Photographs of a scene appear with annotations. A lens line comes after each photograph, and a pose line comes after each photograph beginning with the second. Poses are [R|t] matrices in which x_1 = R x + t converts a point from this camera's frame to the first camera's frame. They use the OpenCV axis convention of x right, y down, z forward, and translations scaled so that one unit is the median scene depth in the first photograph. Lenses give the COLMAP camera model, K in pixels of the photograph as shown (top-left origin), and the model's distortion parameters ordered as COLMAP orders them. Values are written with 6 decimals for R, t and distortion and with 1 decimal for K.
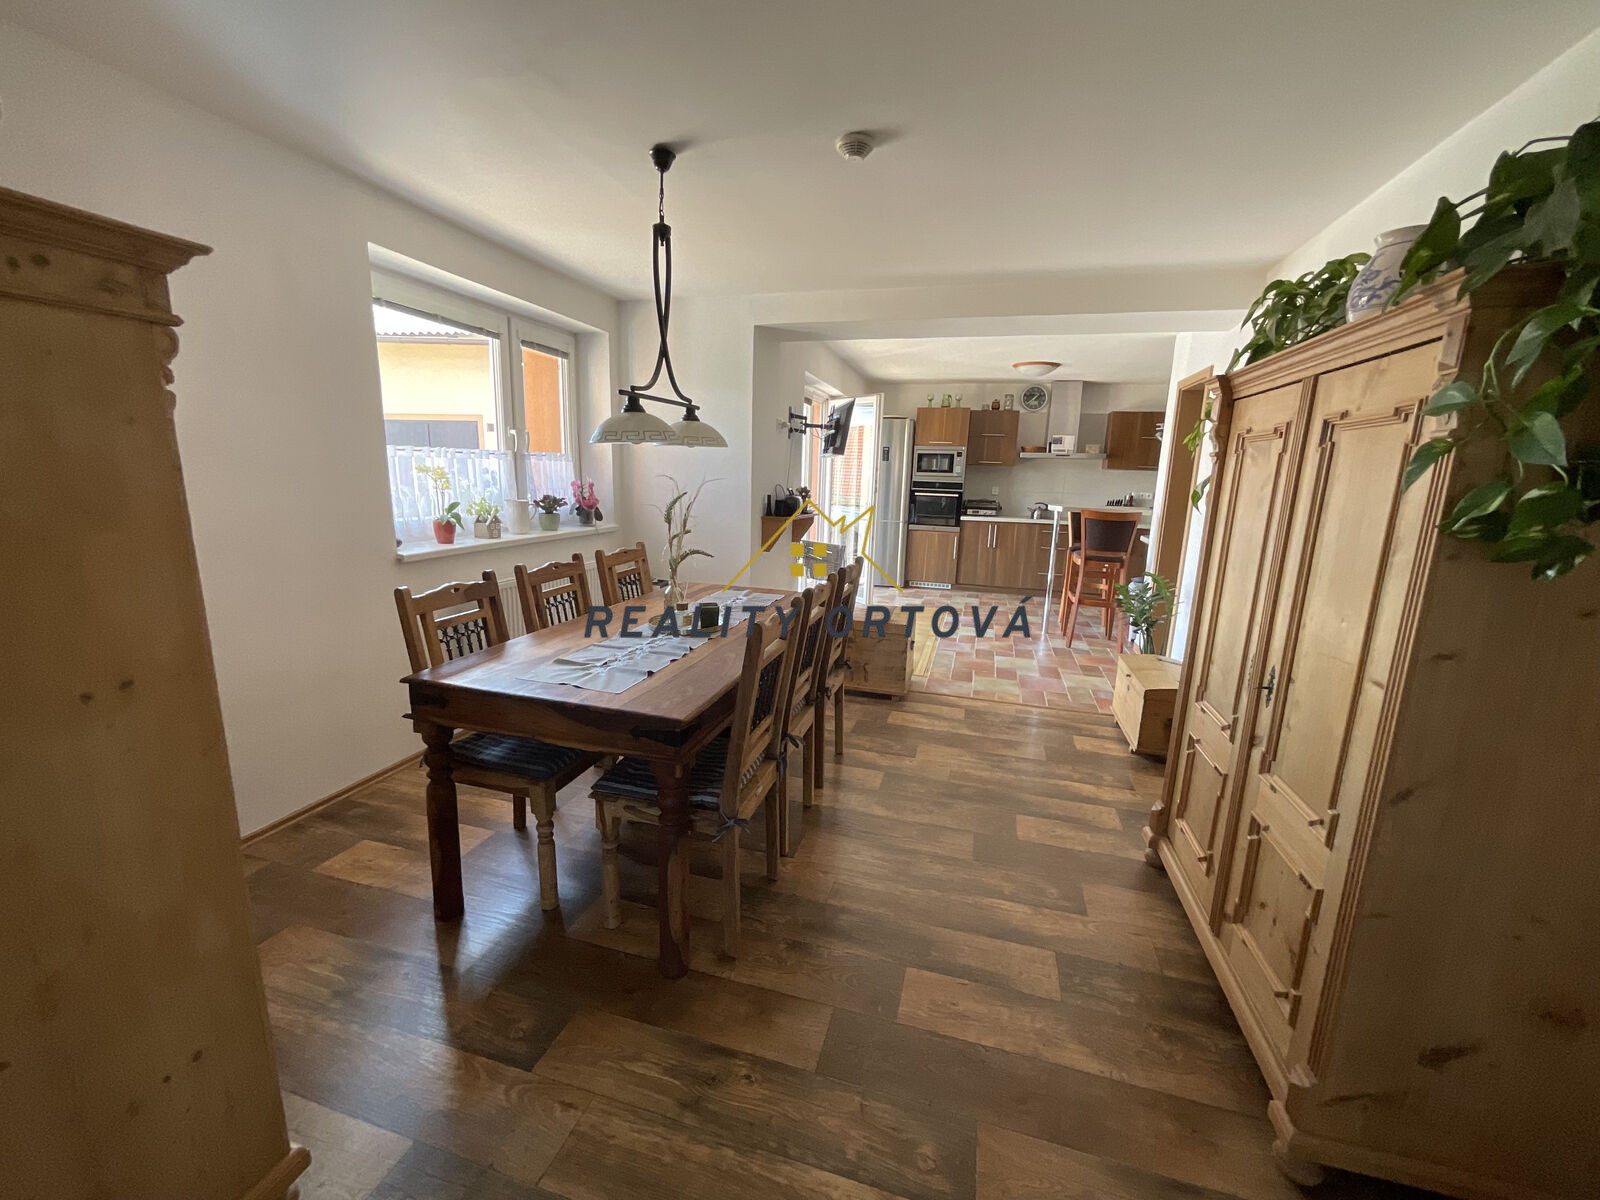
lens RADIAL K [[649.2, 0, 800.0], [0, 649.2, 600.0], [0, 0, 1]] dist [0.007425, 0.000730]
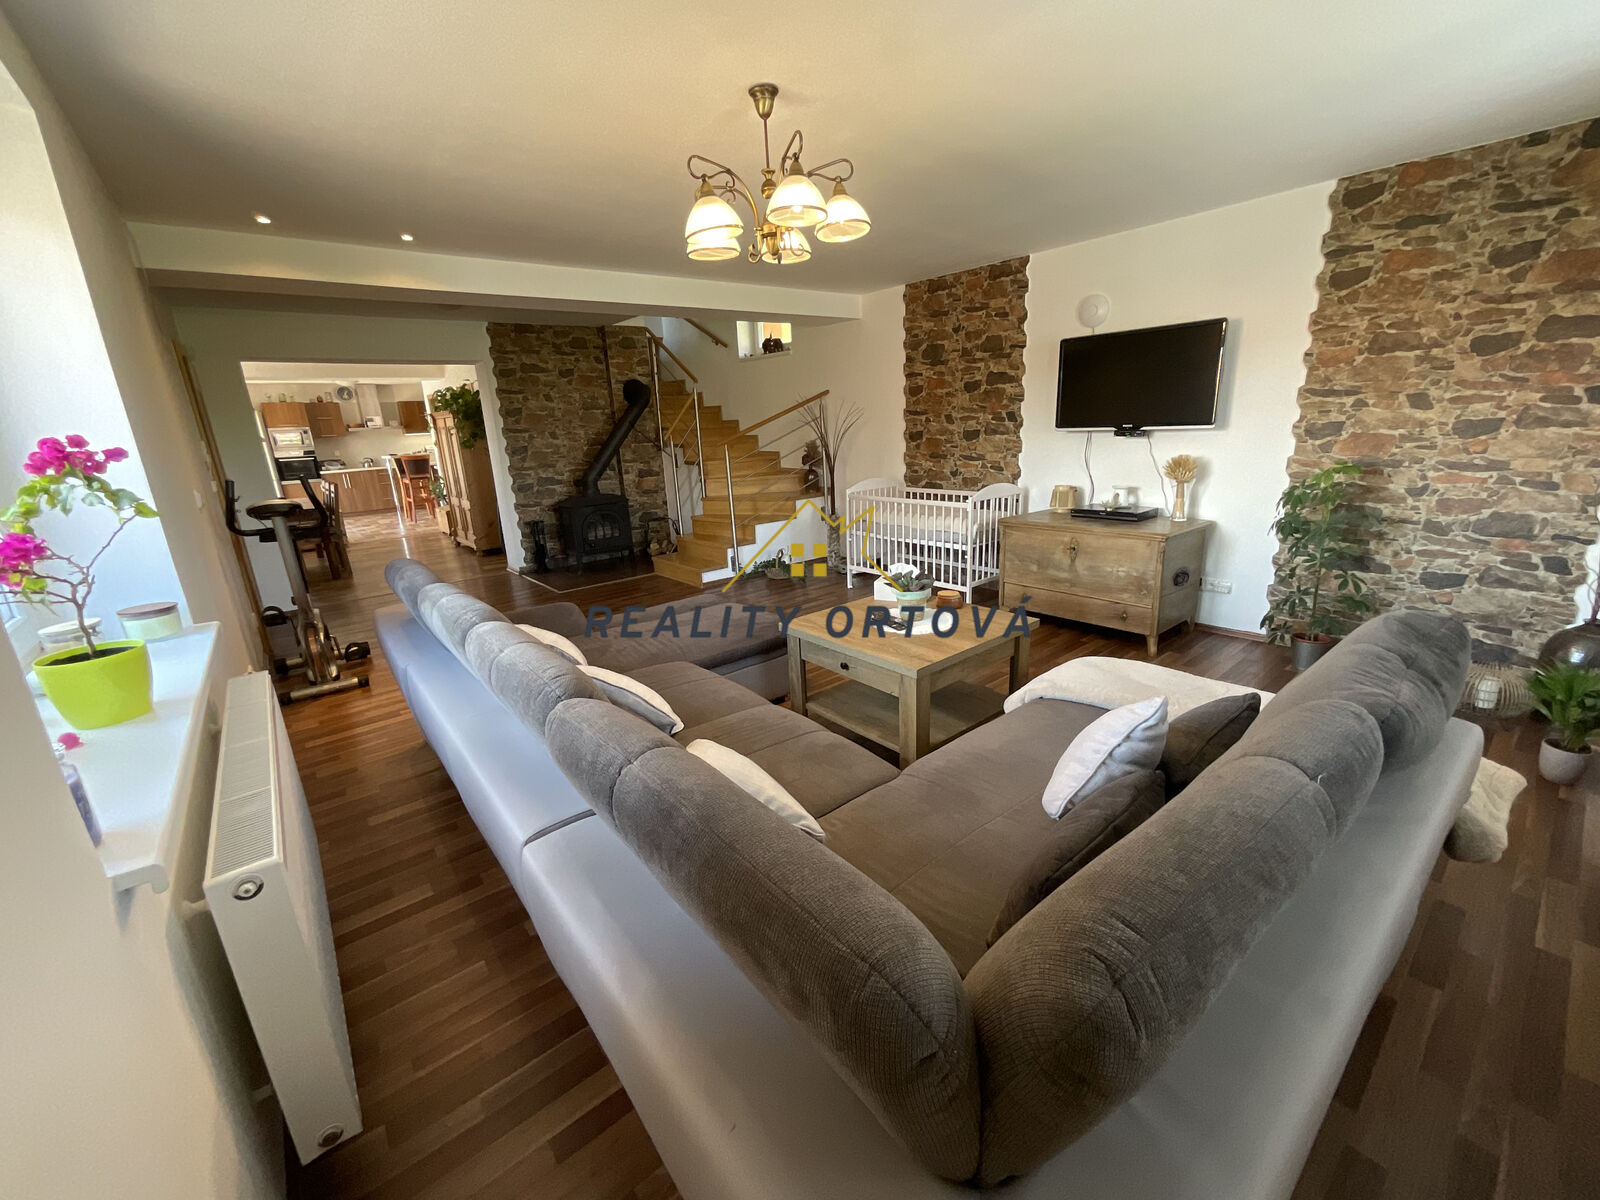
lens RADIAL K [[656.9, 0, 813.3], [0, 656.9, 611.6], [0, 0, 1]] dist [-0.054552, 0.037787]
pose [[0.552627, -0.286660, 0.782579, -0.476667], [0.219911, 0.955864, 0.194842, 0.178913], [-0.803892, 0.064423, 0.591276, -0.998273]]
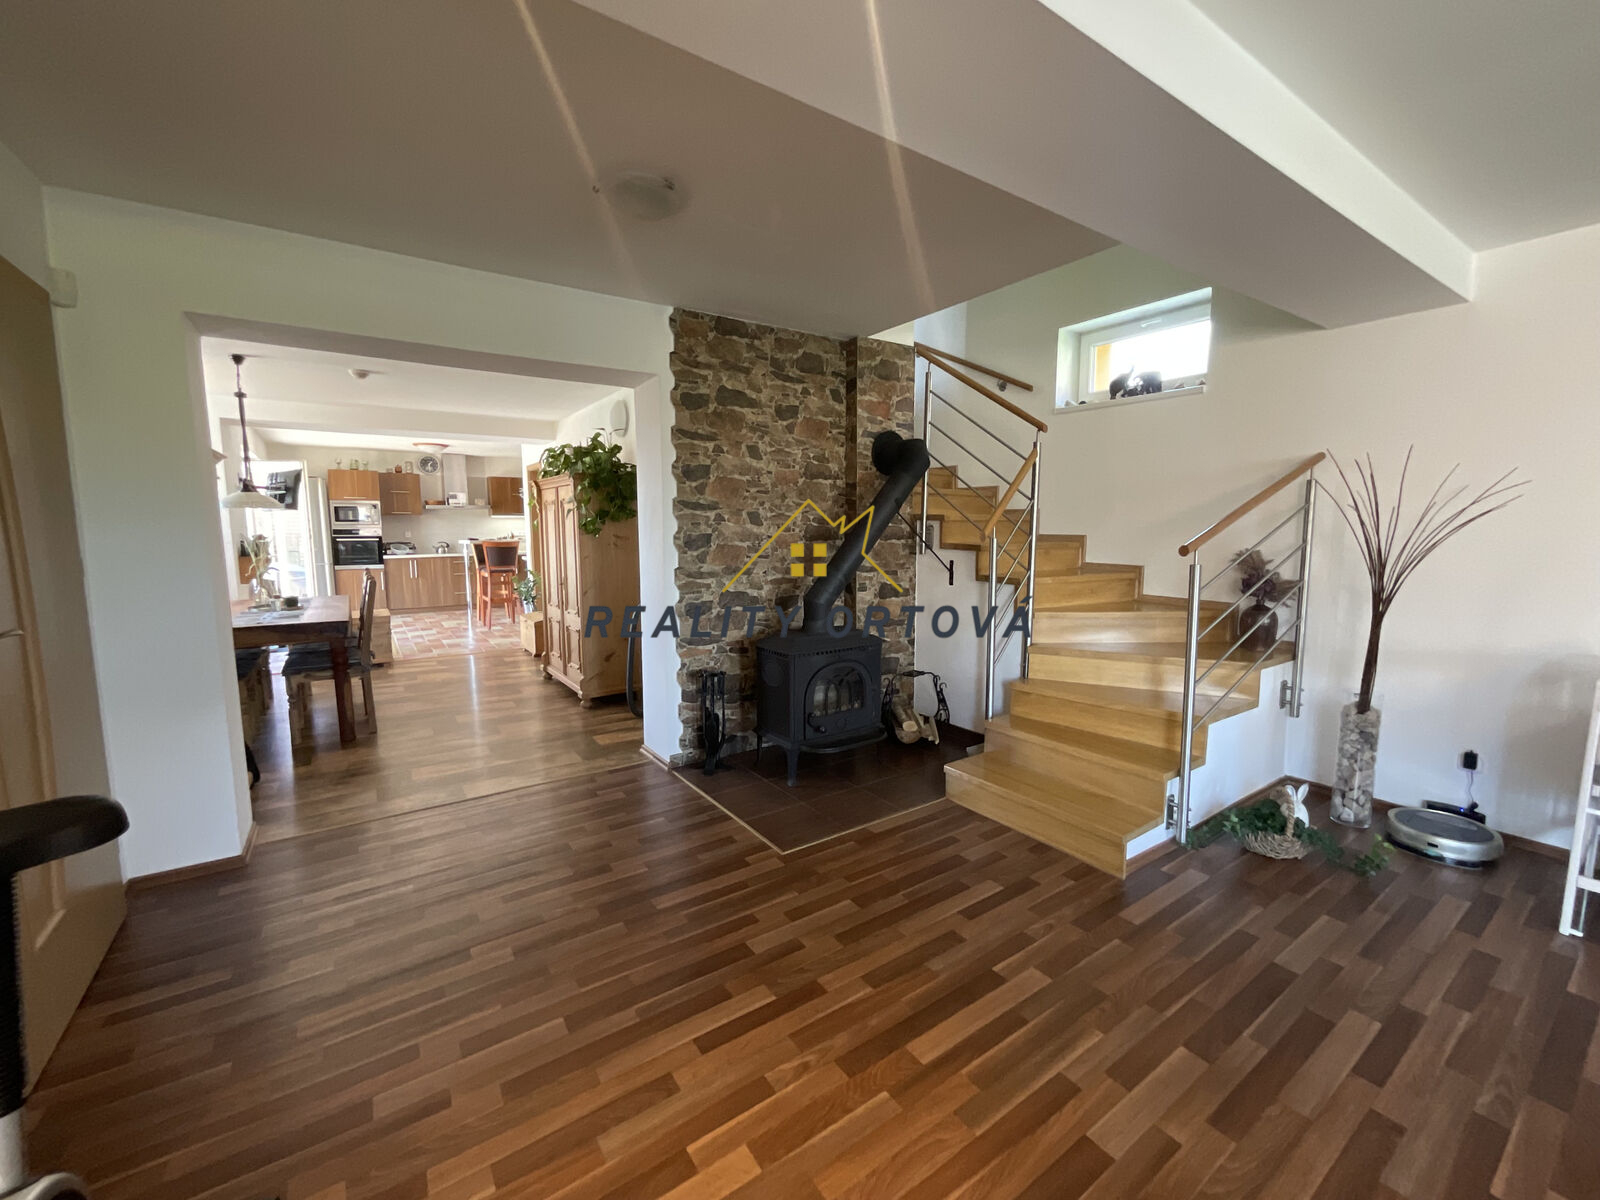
lens RADIAL K [[641.6, 0, 800.0], [0, 641.6, 600.0], [0, 0, 1]] dist [-0.001150, 0.000262]
pose [[0.633341, -0.119989, 0.764514, -0.231758], [0.172357, 0.984964, 0.011804, 0.092773], [-0.754435, 0.124294, 0.644499, -0.458110]]
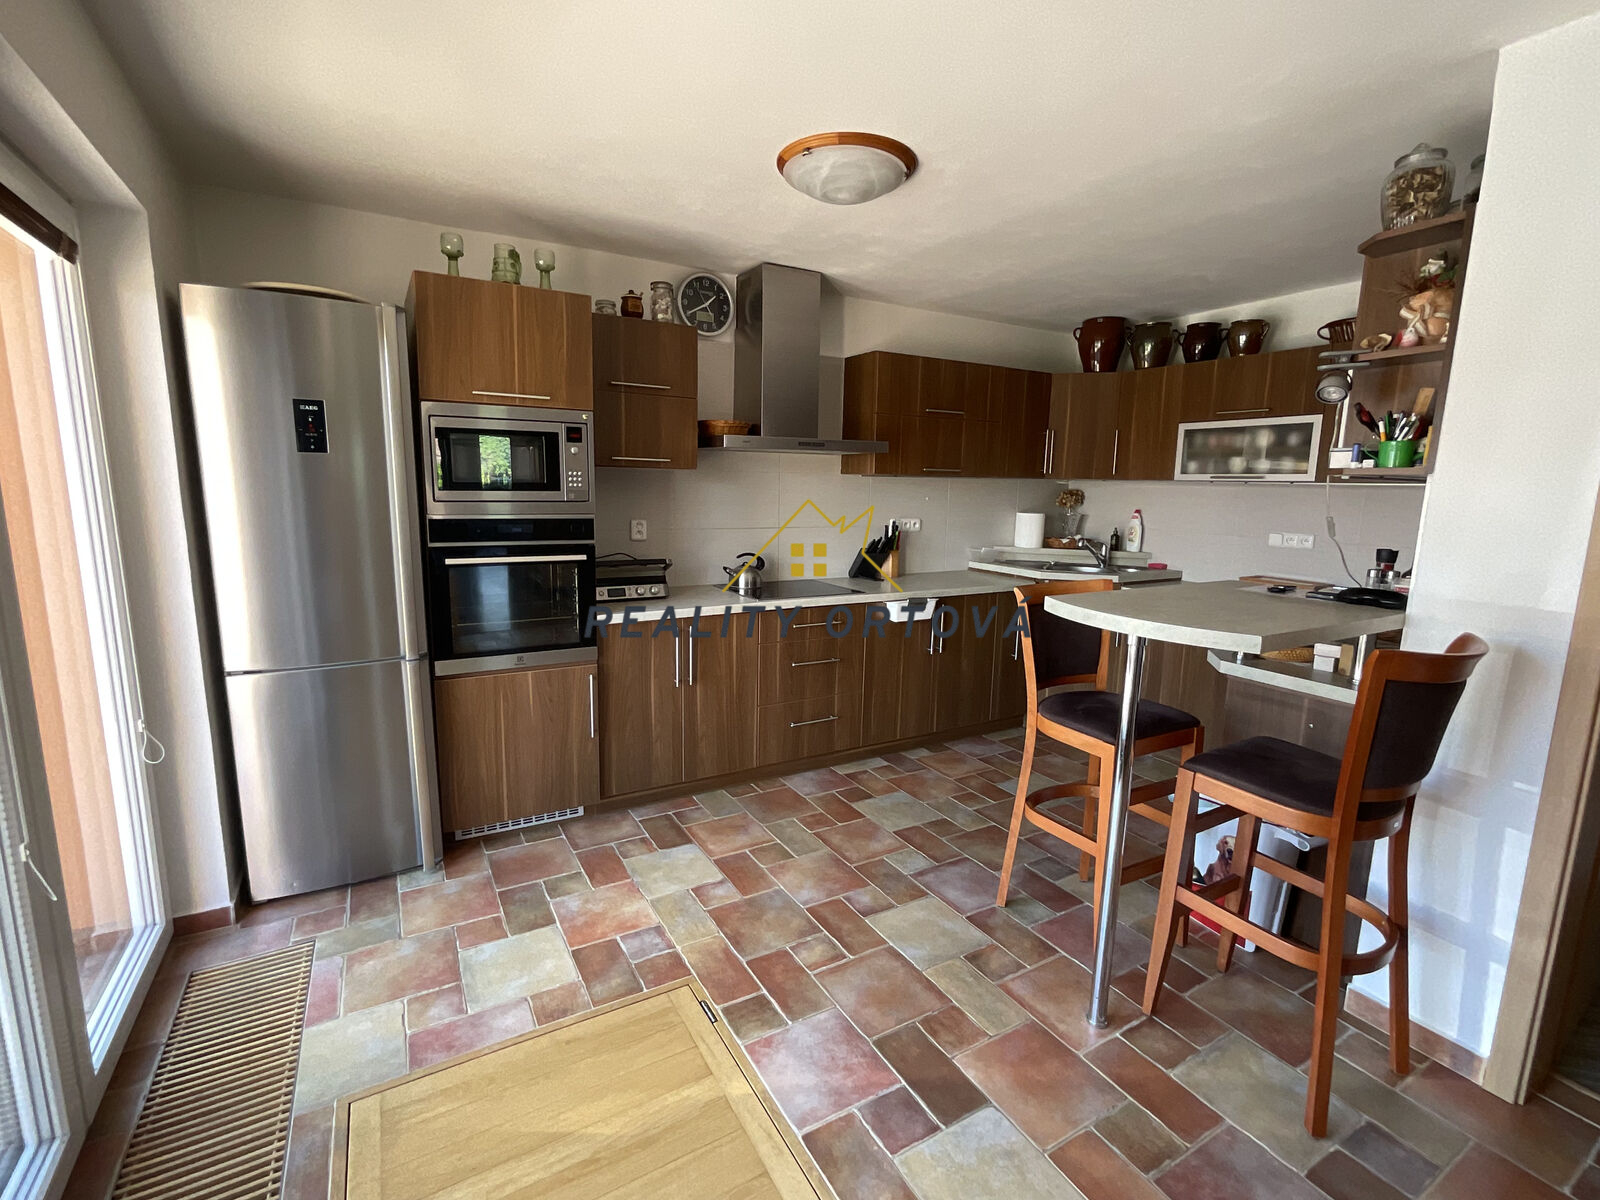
lens RADIAL K [[727.4, 0, 800.0], [0, 727.4, 600.0], [0, 0, 1]] dist [-0.000821, 0.000491]
pose [[0.699536, -0.137028, 0.701336, 0.062650], [0.144500, 0.988293, 0.048965, -0.162081], [-0.699835, 0.067090, 0.711147, 0.752704]]
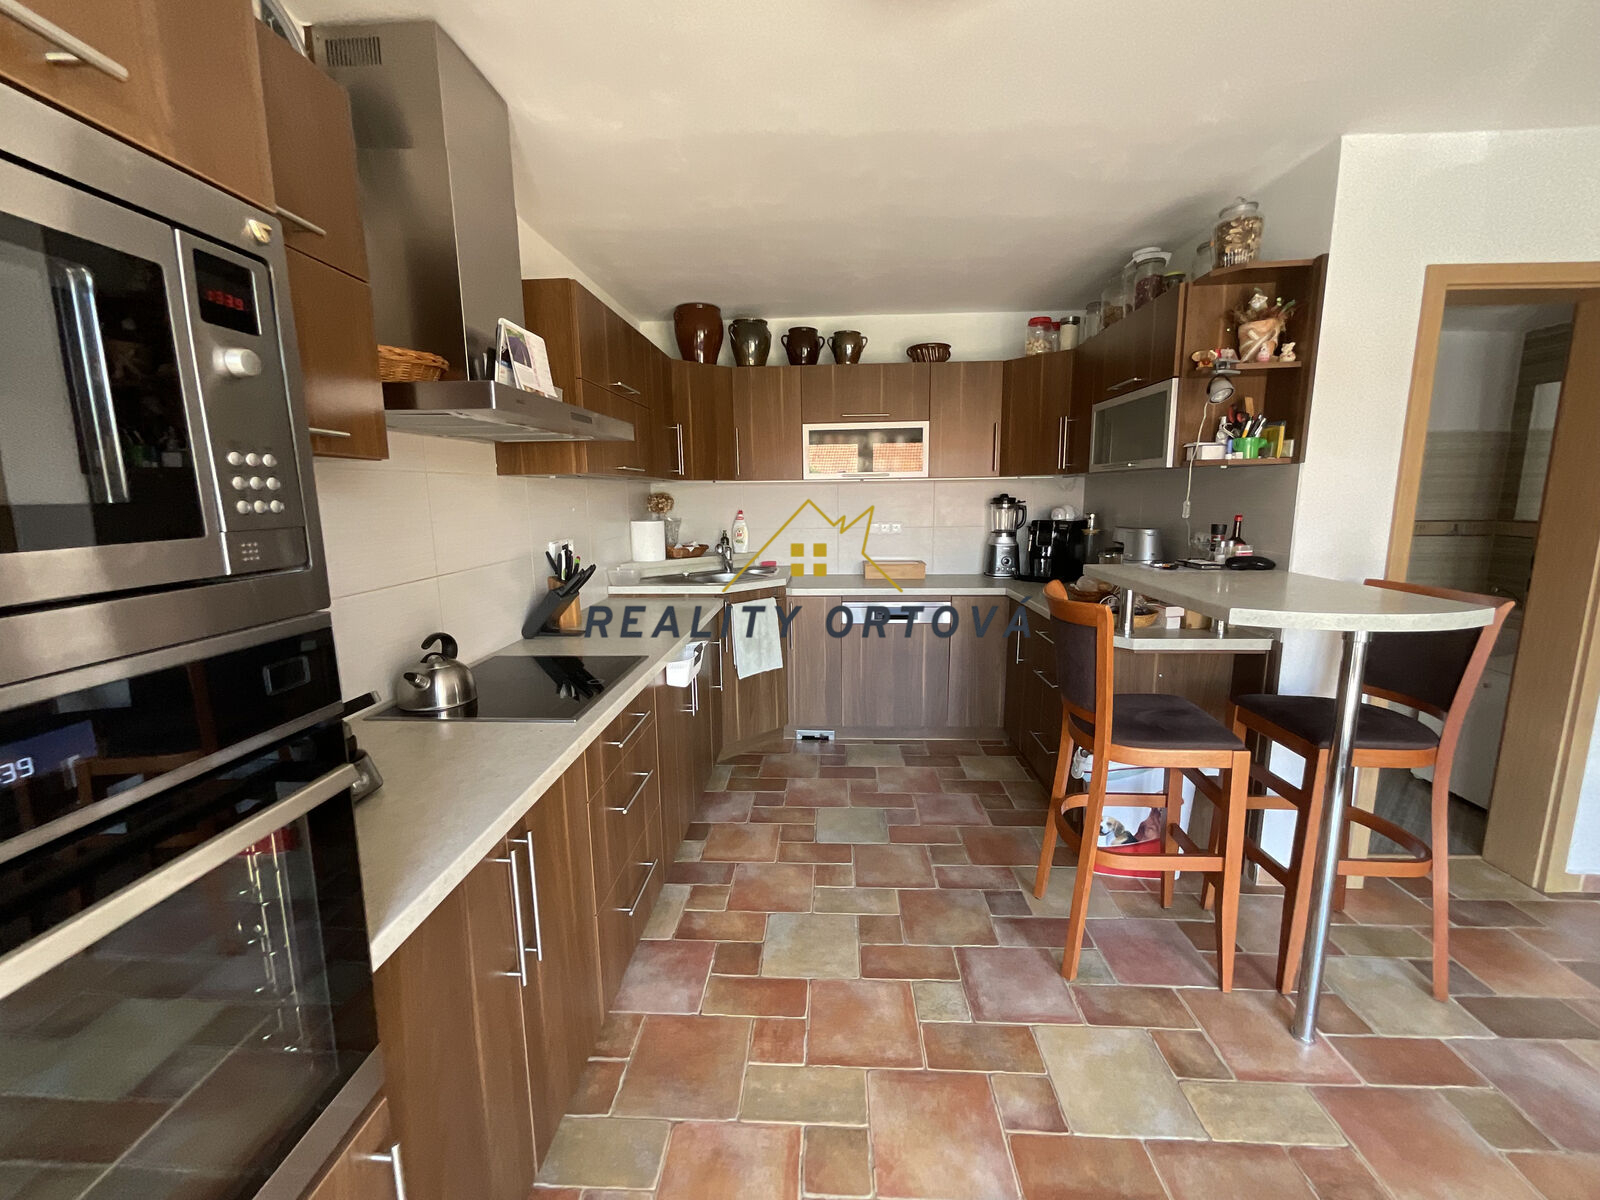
lens RADIAL K [[649.2, 0, 800.0], [0, 649.2, 600.0], [0, 0, 1]] dist [0.007425, 0.000730]
pose [[-0.229640, -0.193376, 0.953872, 0.167144], [0.191998, 0.951803, 0.239180, -0.221122], [-0.954150, 0.238067, -0.181444, 1.086754]]
